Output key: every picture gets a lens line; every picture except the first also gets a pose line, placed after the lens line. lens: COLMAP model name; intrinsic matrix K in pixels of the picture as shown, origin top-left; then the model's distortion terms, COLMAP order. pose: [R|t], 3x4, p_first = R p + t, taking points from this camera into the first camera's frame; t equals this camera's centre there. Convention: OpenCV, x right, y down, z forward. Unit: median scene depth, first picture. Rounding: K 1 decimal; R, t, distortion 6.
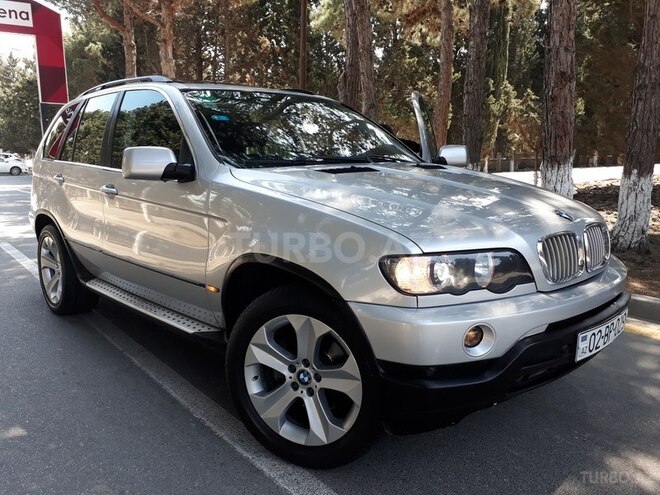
lens RADIAL K [[537.0, 0, 325.8], [0, 537.0, 247.6], [0, 0, 1]] dist [0.032711, -0.039106]
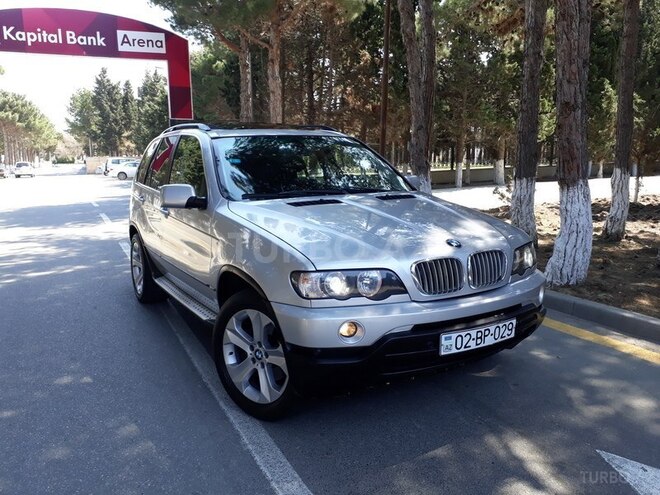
lens RADIAL K [[537.0, 0, 326.2], [0, 537.0, 246.6], [0, 0, 1]] dist [0.032711, -0.039106]
pose [[0.974801, 0.026715, -0.221470, 0.280326], [-0.027289, 0.999627, 0.000470, -0.029398], [0.221400, 0.005586, 0.975167, -0.213175]]
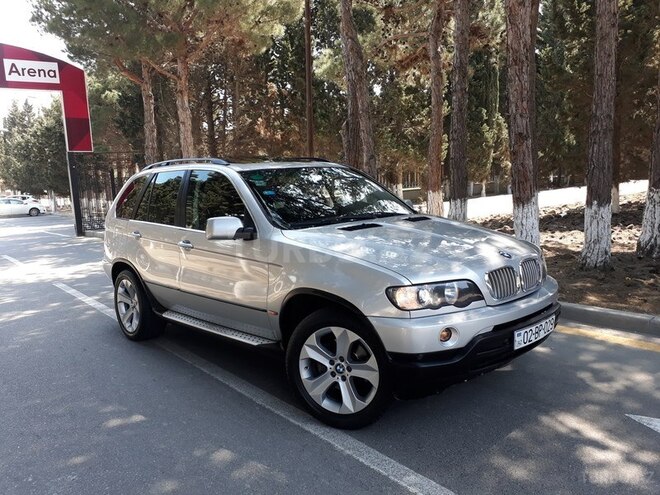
lens RADIAL K [[537.0, 0, 325.4], [0, 537.0, 248.1], [0, 0, 1]] dist [0.032711, -0.039106]
pose [[0.999053, -0.042039, -0.011184, -0.031619], [0.041499, 0.998132, -0.044836, -0.020417], [0.013048, 0.044329, 0.998932, -0.343005]]
